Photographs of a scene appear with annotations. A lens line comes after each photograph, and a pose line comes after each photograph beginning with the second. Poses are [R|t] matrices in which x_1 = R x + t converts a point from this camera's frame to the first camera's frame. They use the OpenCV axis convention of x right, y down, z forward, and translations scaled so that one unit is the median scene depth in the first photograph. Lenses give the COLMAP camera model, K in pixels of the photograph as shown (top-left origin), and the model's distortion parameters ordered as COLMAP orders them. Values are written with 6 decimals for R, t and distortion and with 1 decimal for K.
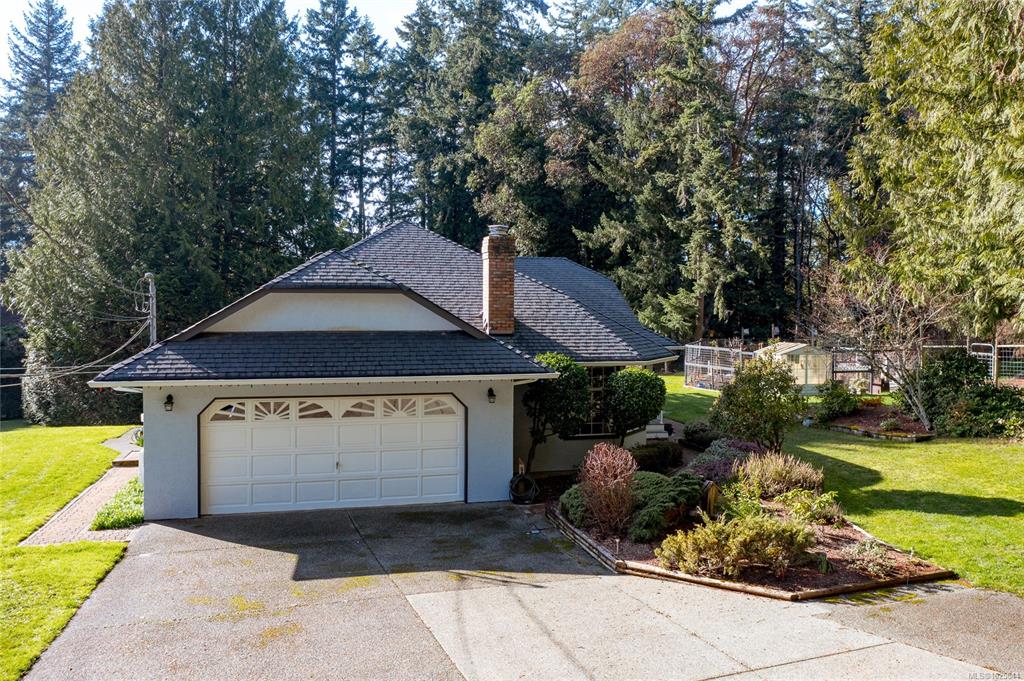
lens RADIAL K [[841.6, 0, 513.1], [0, 841.6, 282.9], [0, 0, 1]] dist [-0.012277, -0.000778]
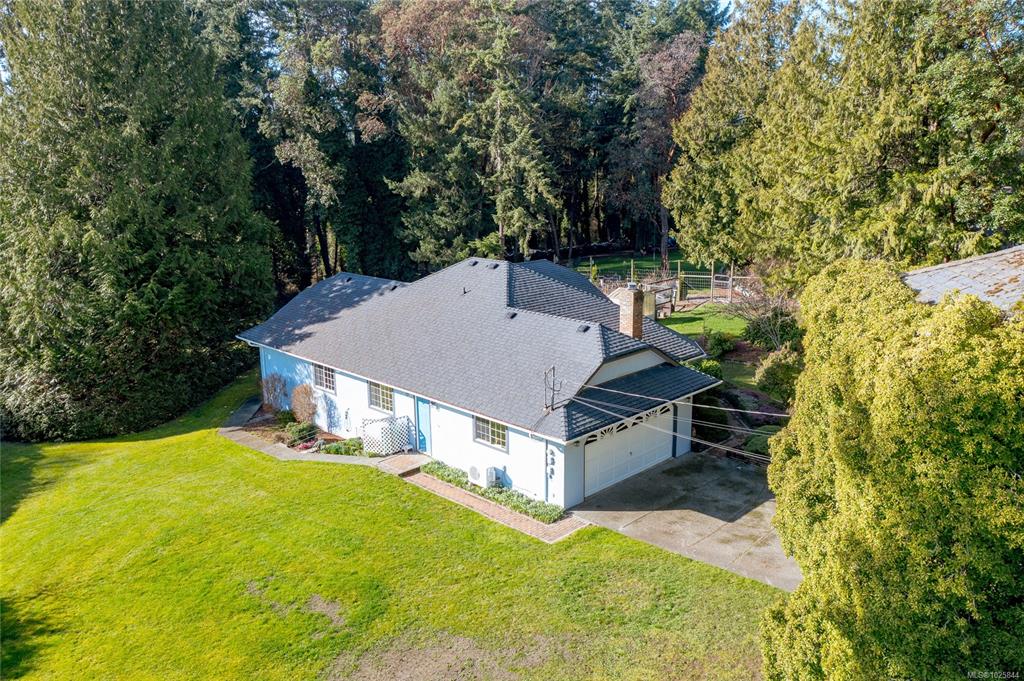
lens RADIAL K [[841.6, 0, 513.1], [0, 841.6, 282.9], [0, 0, 1]] dist [-0.012277, -0.000778]
pose [[0.855796, -0.101315, 0.507296, -0.430411], [0.007692, 0.983018, 0.183347, -0.153245], [-0.517257, -0.153006, 0.842042, -0.095282]]
